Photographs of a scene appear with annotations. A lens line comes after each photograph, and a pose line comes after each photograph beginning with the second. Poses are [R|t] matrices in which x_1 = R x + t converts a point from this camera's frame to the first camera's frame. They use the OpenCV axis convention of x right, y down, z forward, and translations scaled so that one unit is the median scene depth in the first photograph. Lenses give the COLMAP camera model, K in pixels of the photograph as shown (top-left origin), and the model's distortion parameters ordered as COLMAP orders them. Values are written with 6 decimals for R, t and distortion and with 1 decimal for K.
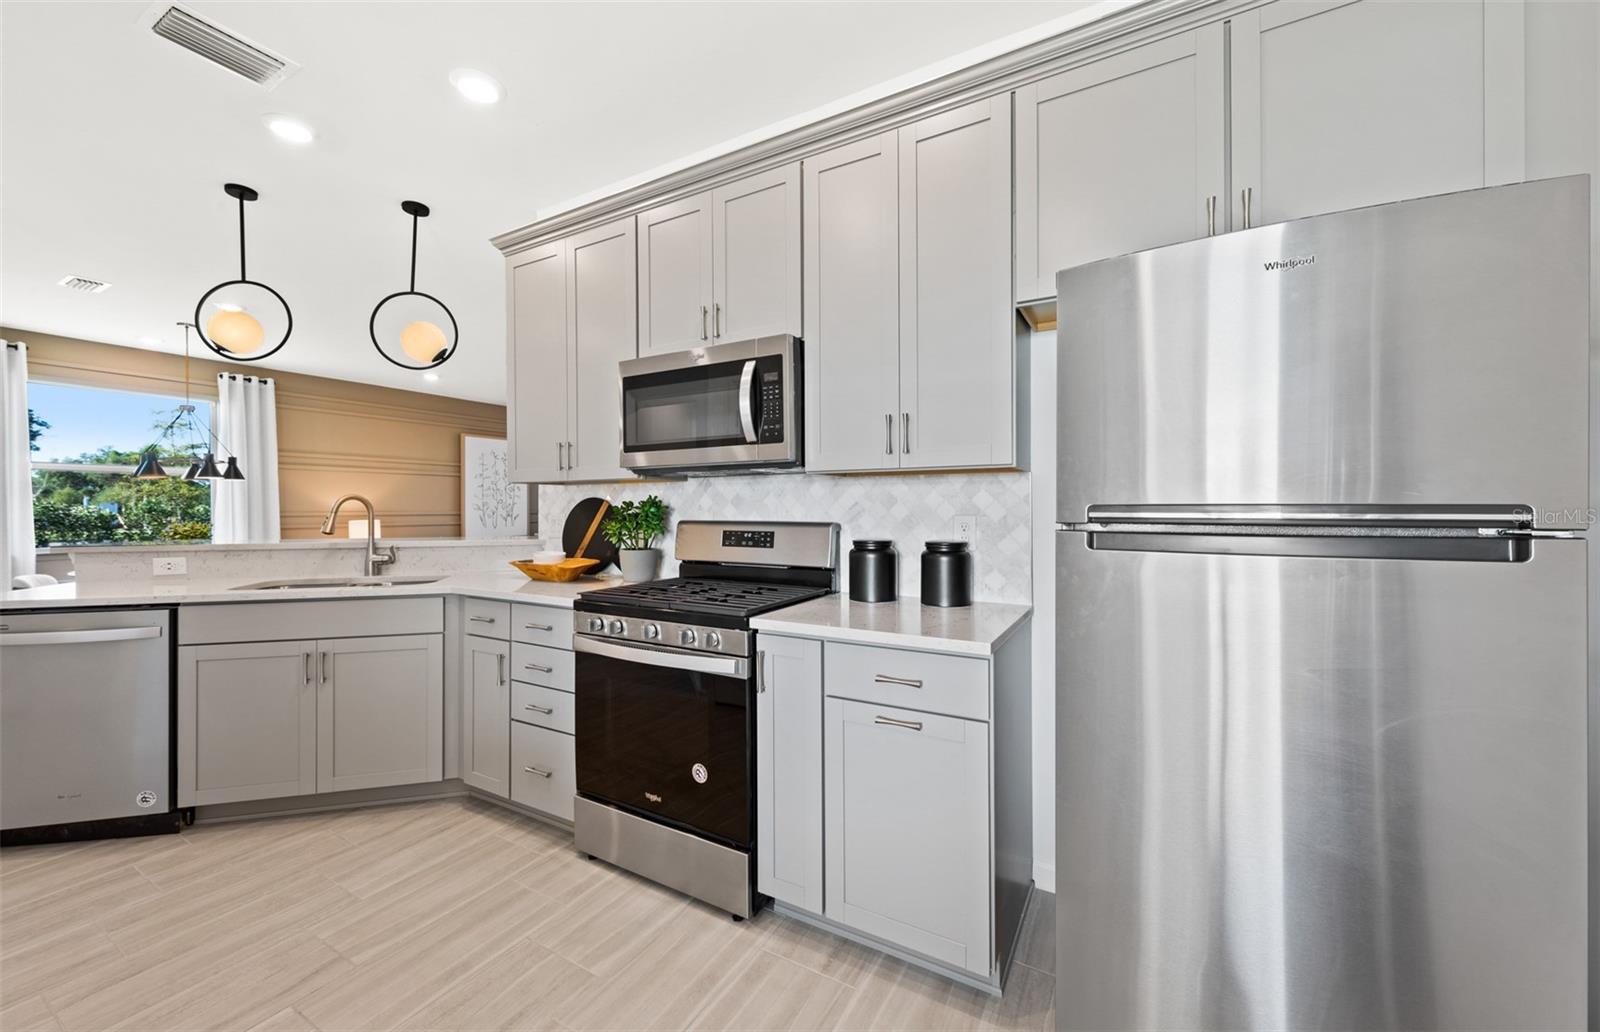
lens RADIAL K [[620.0, 0, 800.0], [0, 620.0, 516.0], [0, 0, 1]] dist [-0.000313, -0.000007]
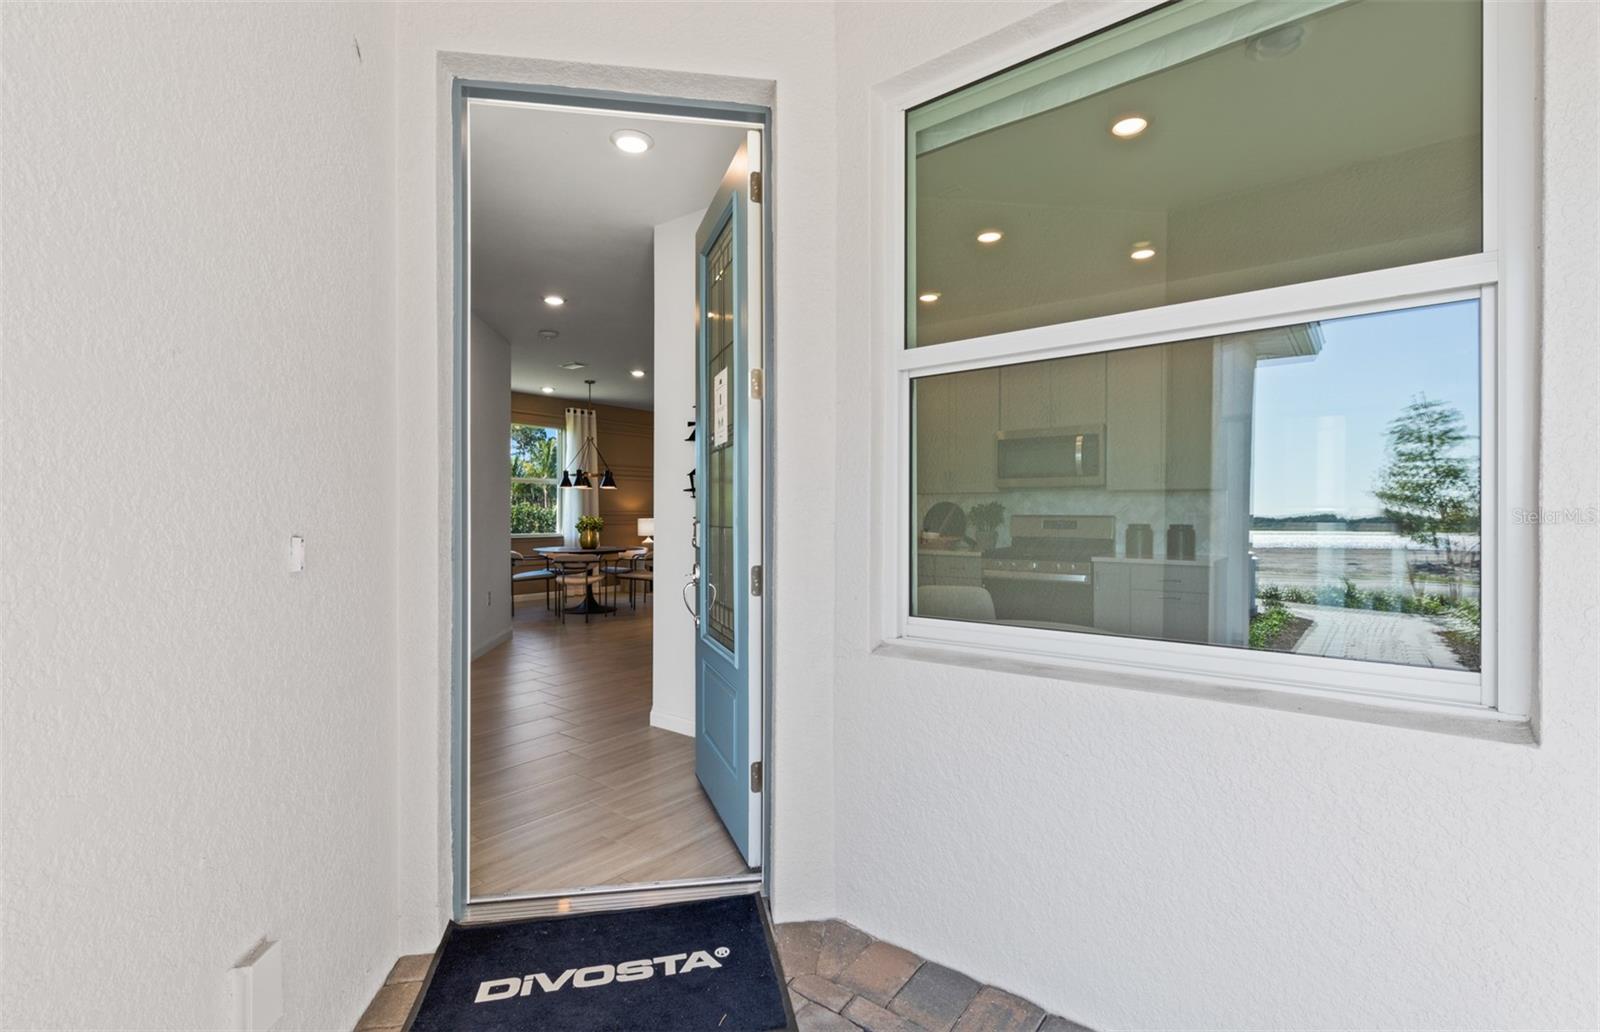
lens RADIAL K [[730.5, 0, 800.0], [0, 730.5, 516.0], [0, 0, 1]] dist [-0.000352, -0.000021]
pose [[0.987003, 0.003336, -0.160670, -0.481406], [-0.004709, 0.999956, -0.008162, 0.031703], [0.160636, 0.008813, 0.986974, -1.217013]]
